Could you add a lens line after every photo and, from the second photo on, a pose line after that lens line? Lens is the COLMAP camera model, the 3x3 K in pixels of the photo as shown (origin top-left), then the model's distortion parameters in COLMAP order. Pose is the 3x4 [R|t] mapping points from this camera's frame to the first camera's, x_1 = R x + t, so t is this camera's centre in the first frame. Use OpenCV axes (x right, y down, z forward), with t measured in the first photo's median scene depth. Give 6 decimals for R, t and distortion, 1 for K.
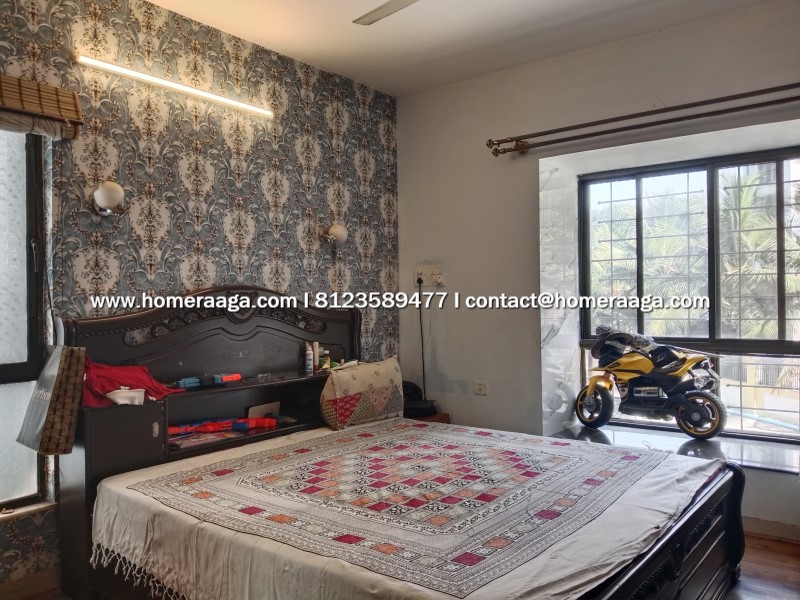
lens RADIAL K [[634.5, 0, 400.0], [0, 634.5, 300.0], [0, 0, 1]] dist [0.077309, -0.133779]
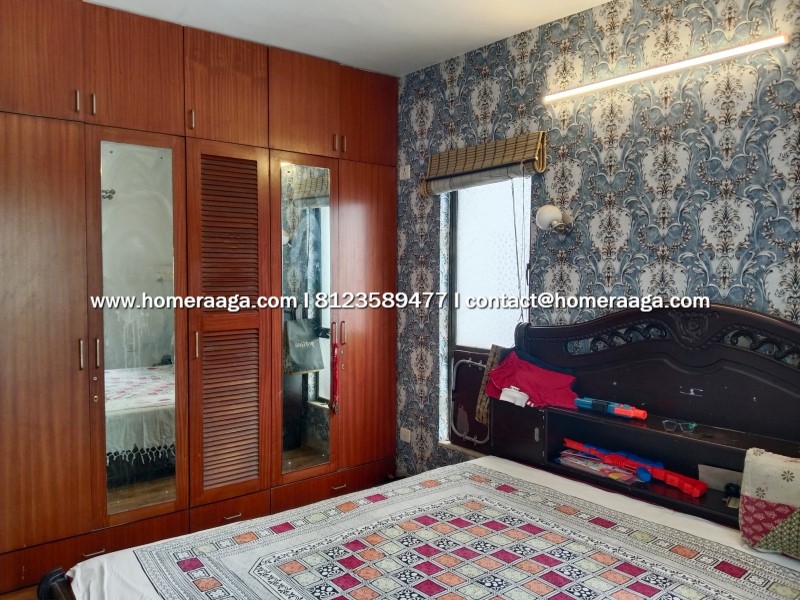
lens RADIAL K [[634.5, 0, 400.0], [0, 634.5, 300.0], [0, 0, 1]] dist [0.077309, -0.133779]
pose [[-0.220832, 0.059305, -0.973507, 0.631985], [0.003880, 0.998195, 0.059929, -0.080077], [0.975304, 0.009457, -0.220663, 0.910441]]
